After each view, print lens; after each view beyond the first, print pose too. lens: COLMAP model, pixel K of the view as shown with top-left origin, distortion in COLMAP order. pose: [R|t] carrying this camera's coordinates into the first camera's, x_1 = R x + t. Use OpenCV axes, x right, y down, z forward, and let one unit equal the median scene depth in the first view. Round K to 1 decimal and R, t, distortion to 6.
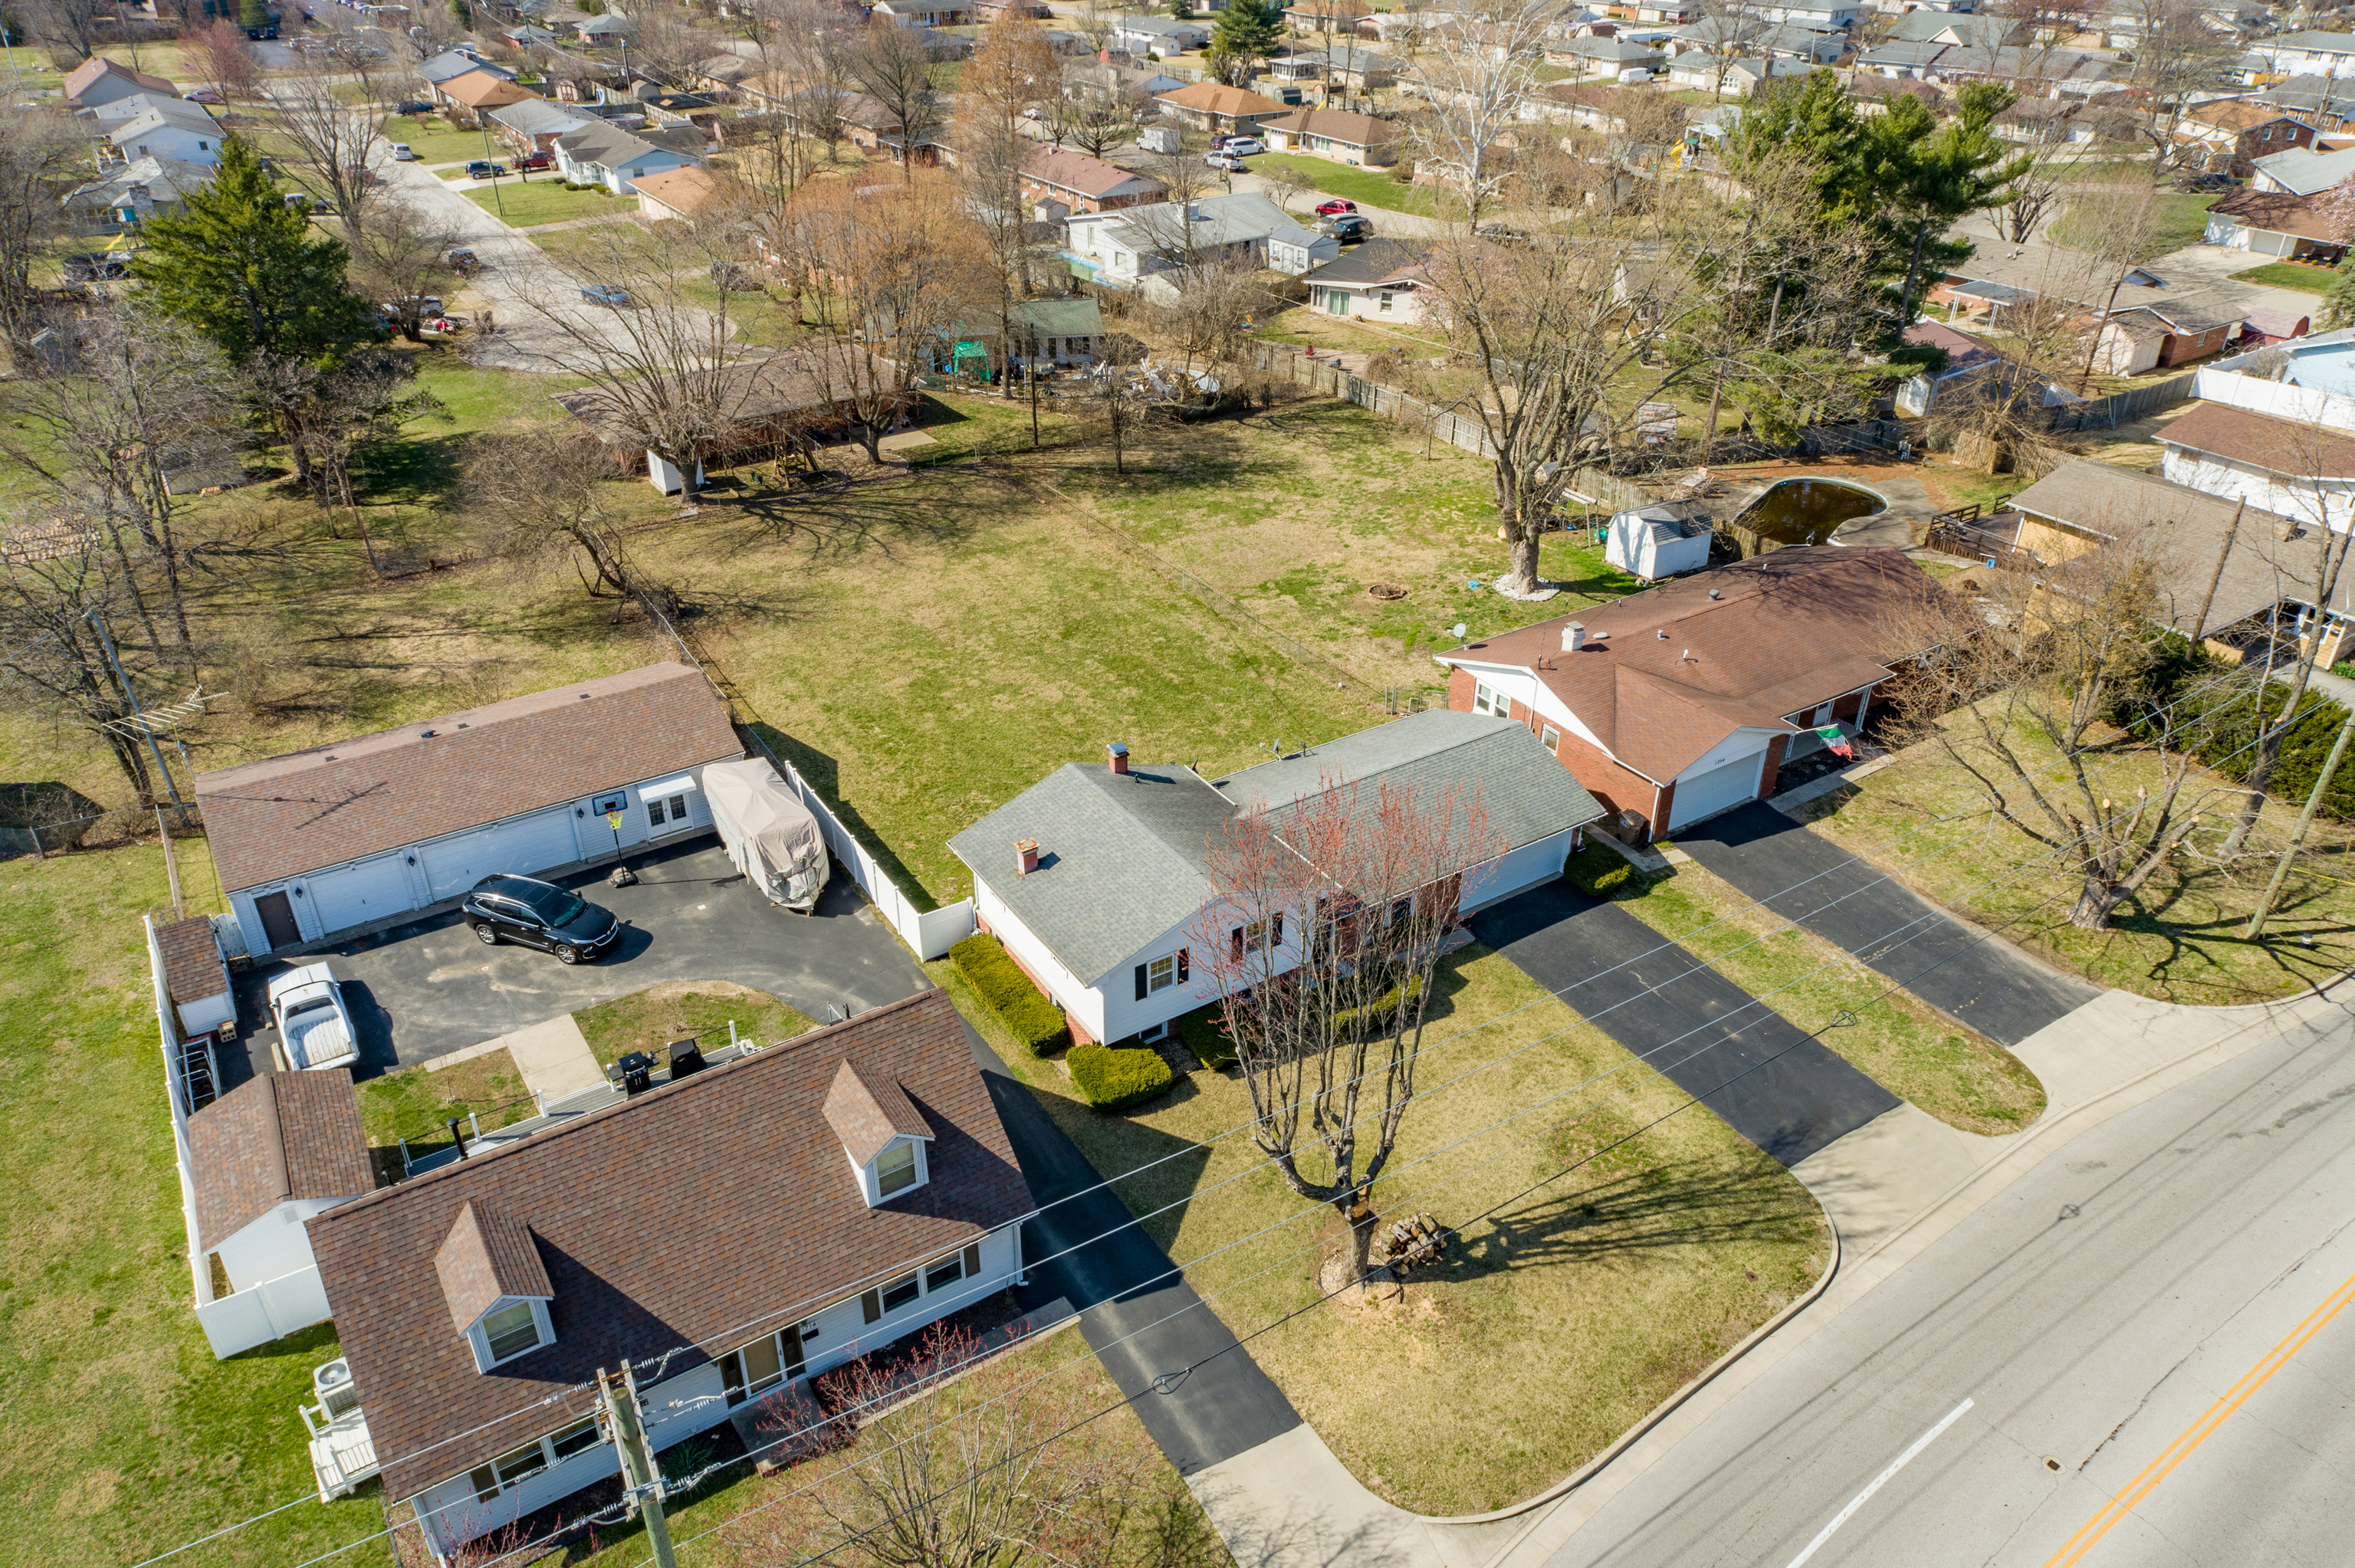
lens RADIAL K [[1594.3, 0, 1174.1], [0, 1594.3, 781.7], [0, 0, 1]] dist [-0.003852, 0.008355]
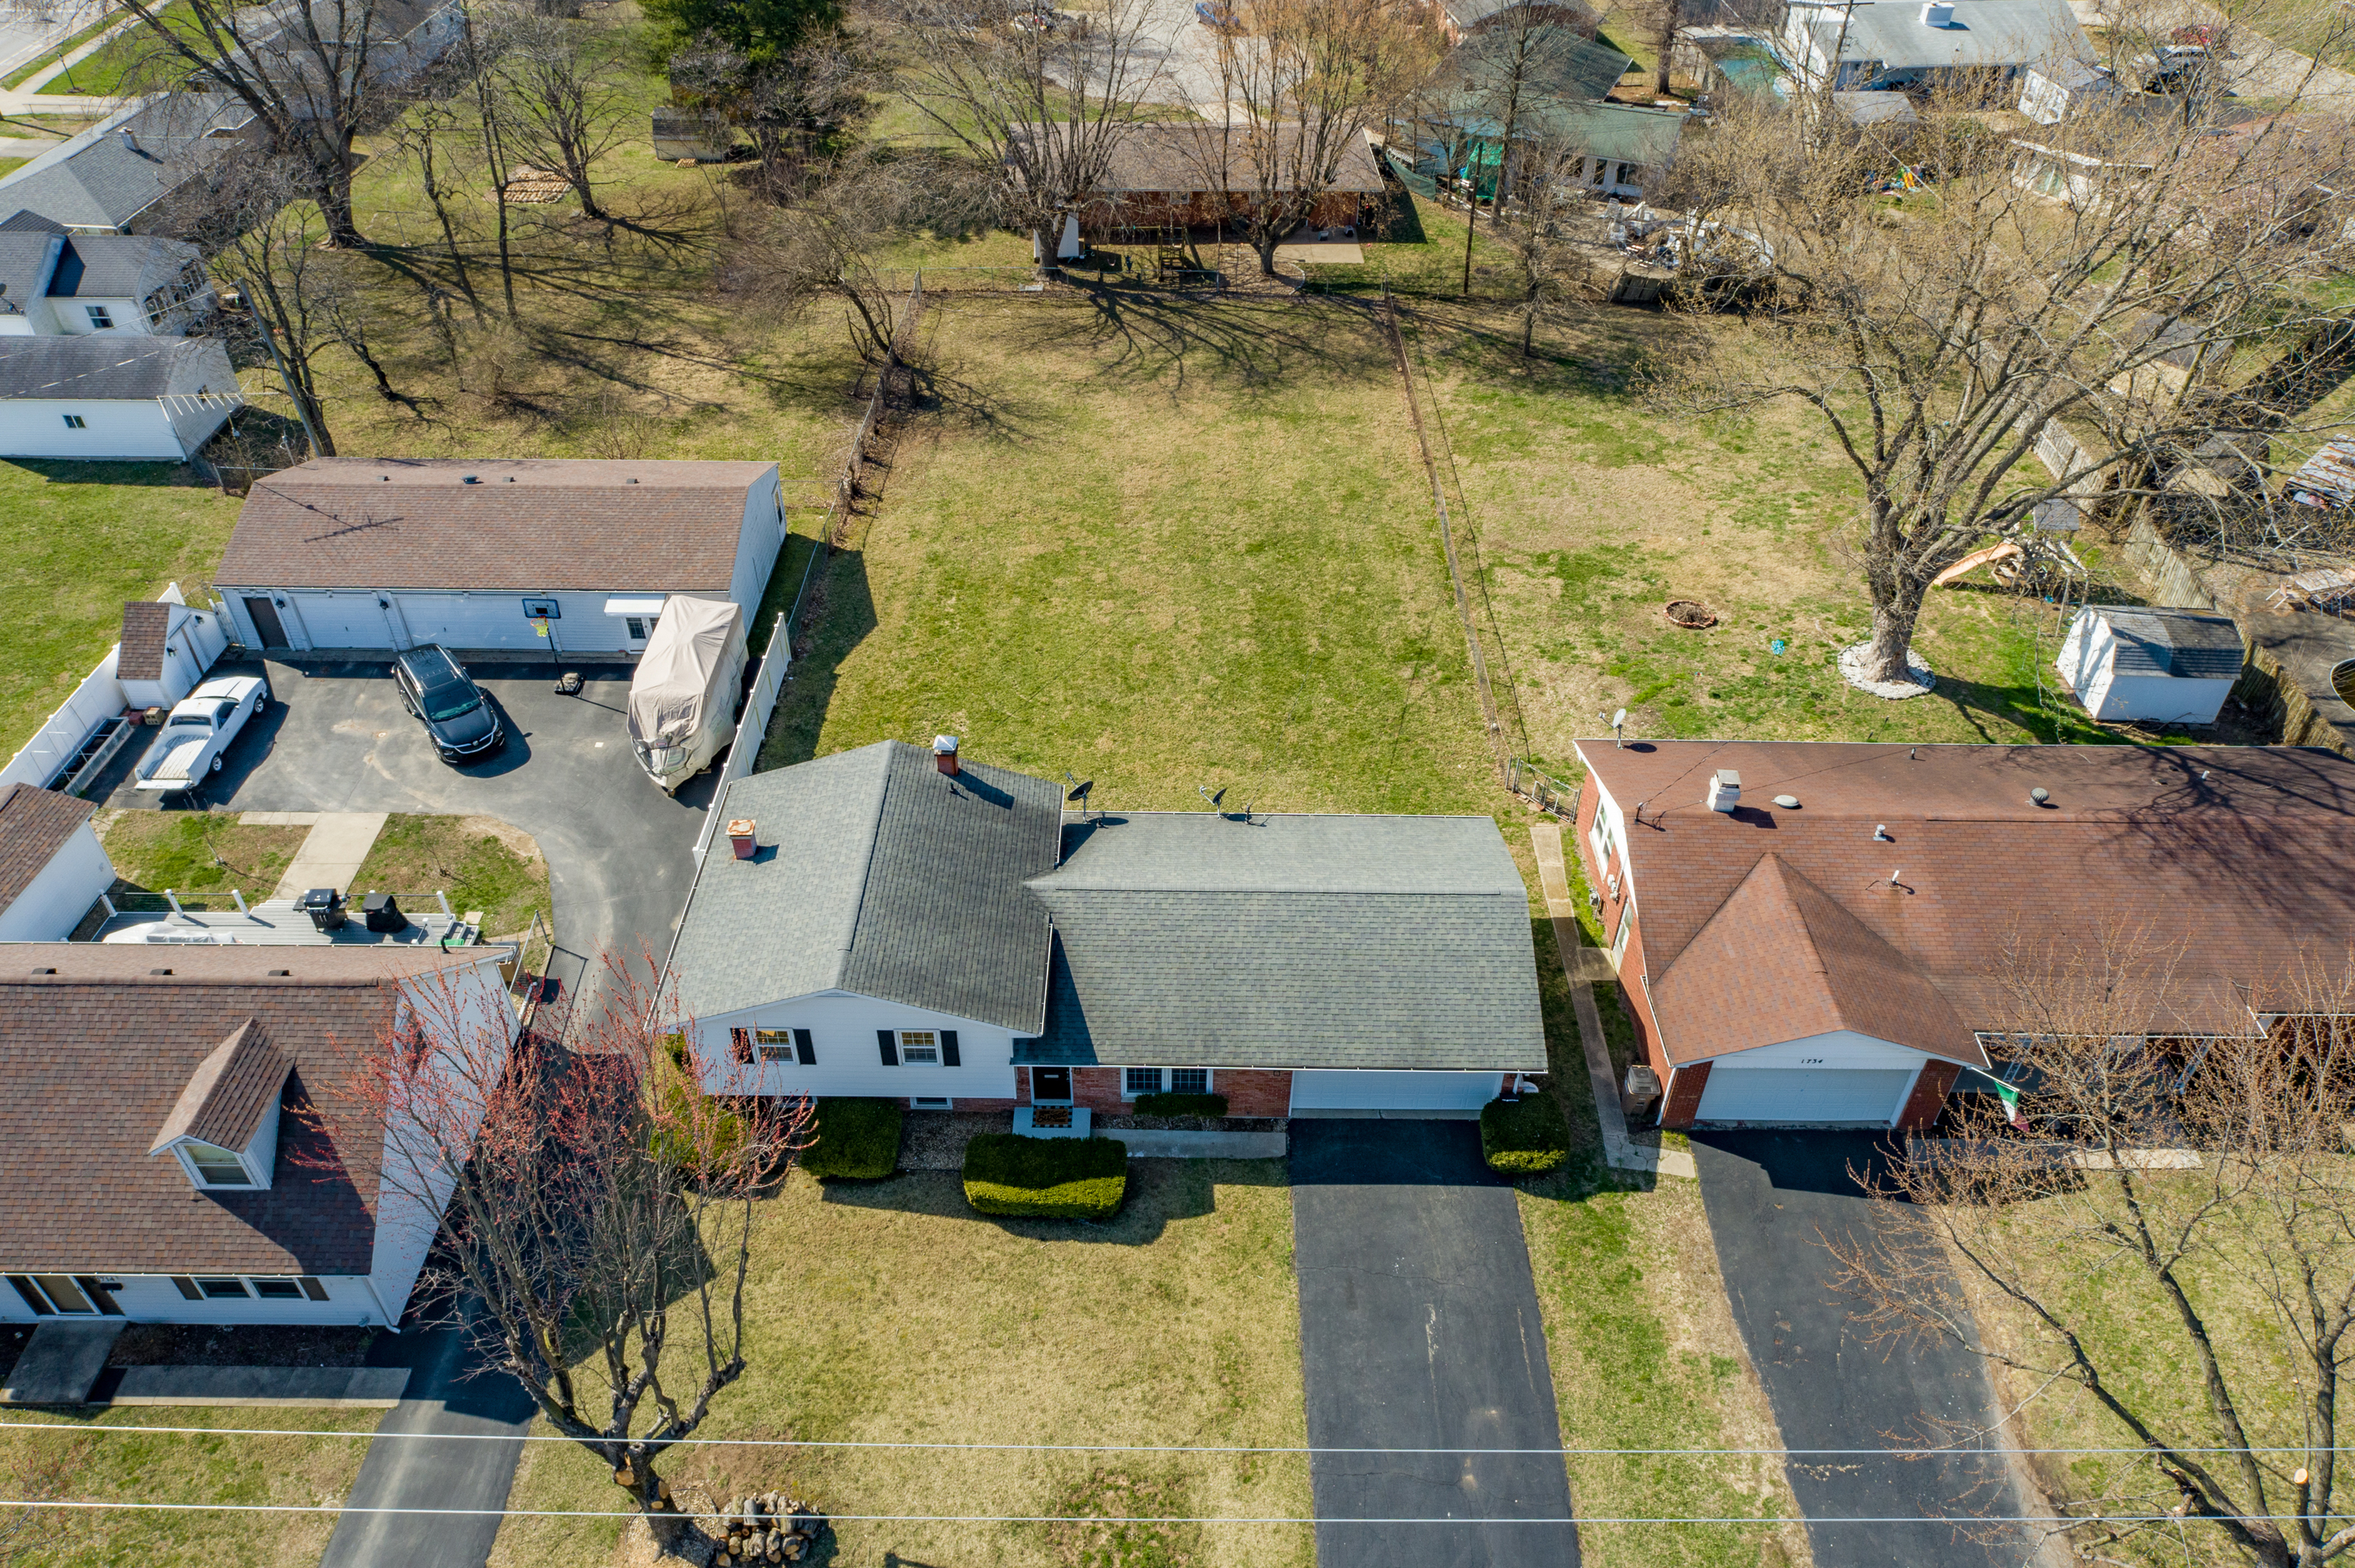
lens RADIAL K [[1594.3, 0, 1174.1], [0, 1594.3, 781.7], [0, 0, 1]] dist [-0.003852, 0.008355]
pose [[0.838210, 0.351928, -0.416594, 0.311846], [-0.283104, 0.933714, 0.219157, -0.164287], [0.466107, -0.065760, 0.882281, 0.277180]]
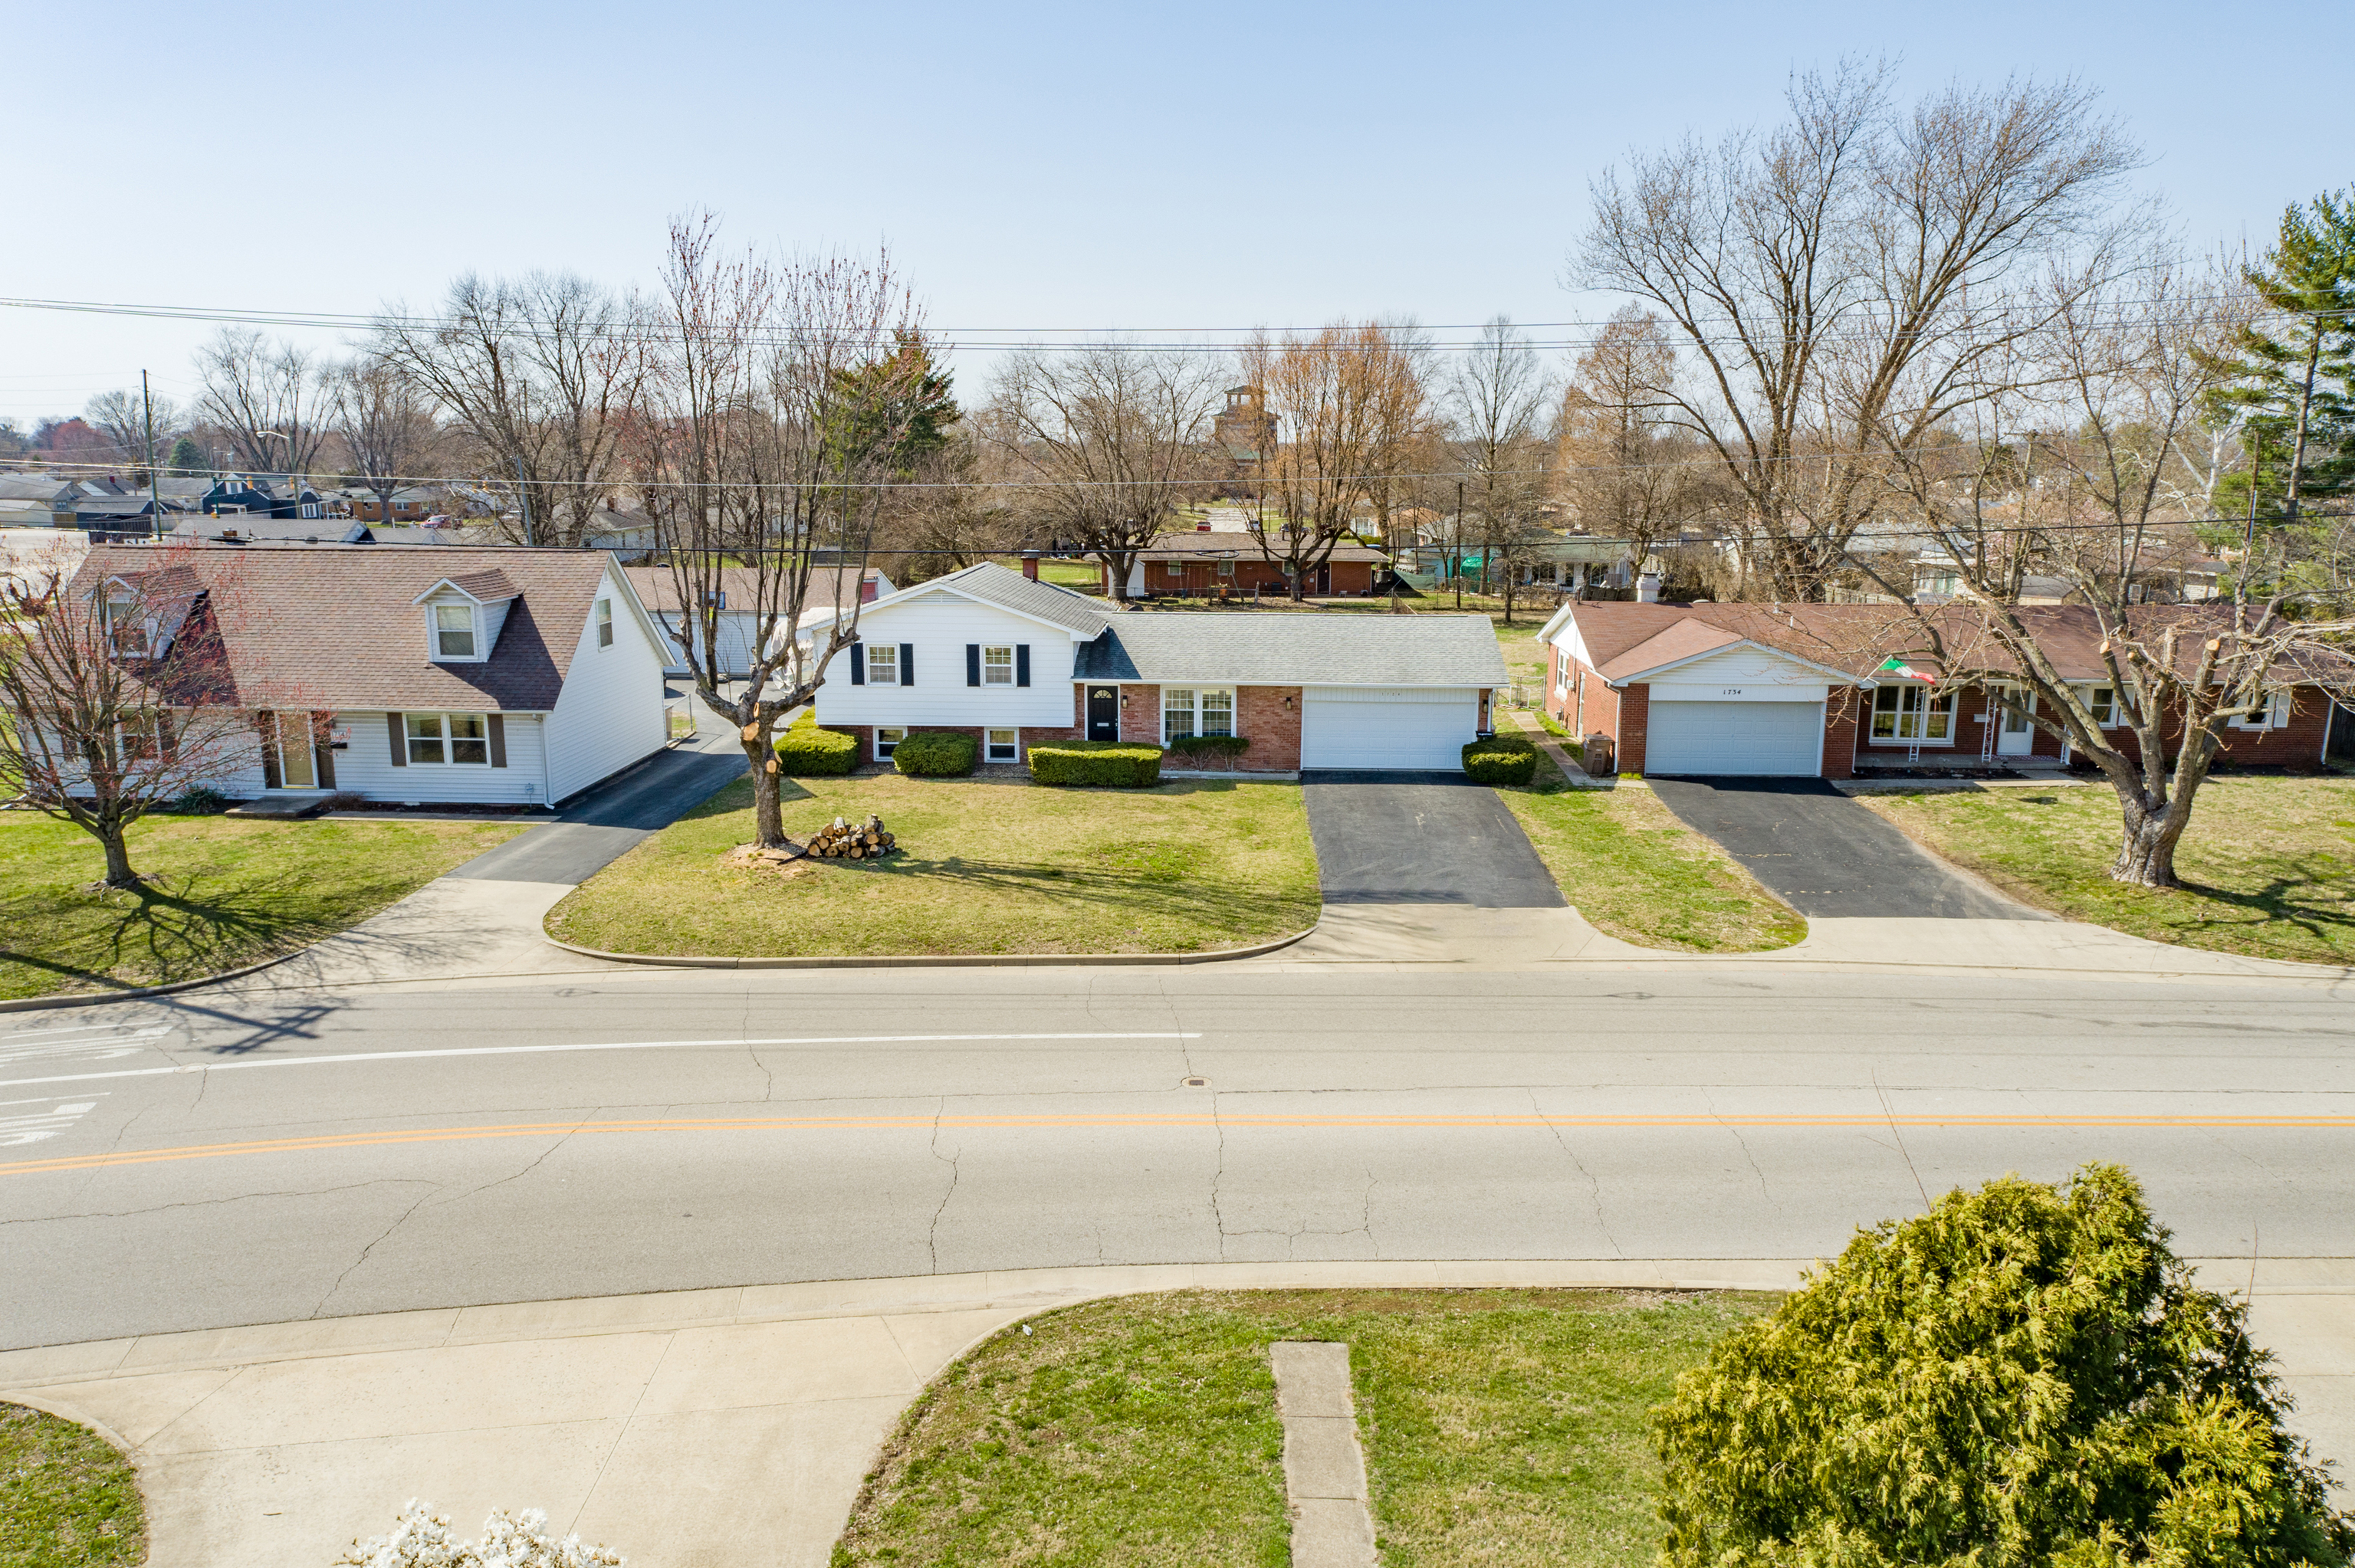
lens RADIAL K [[1603.6, 0, 1177.5], [0, 1603.6, 784.0], [0, 0, 1]] dist [-0.011698, 0.001009]
pose [[0.818849, 0.115528, -0.562263, 0.498349], [-0.293934, 0.925758, -0.237854, 0.260371], [0.493041, 0.360034, 0.792014, 0.227240]]
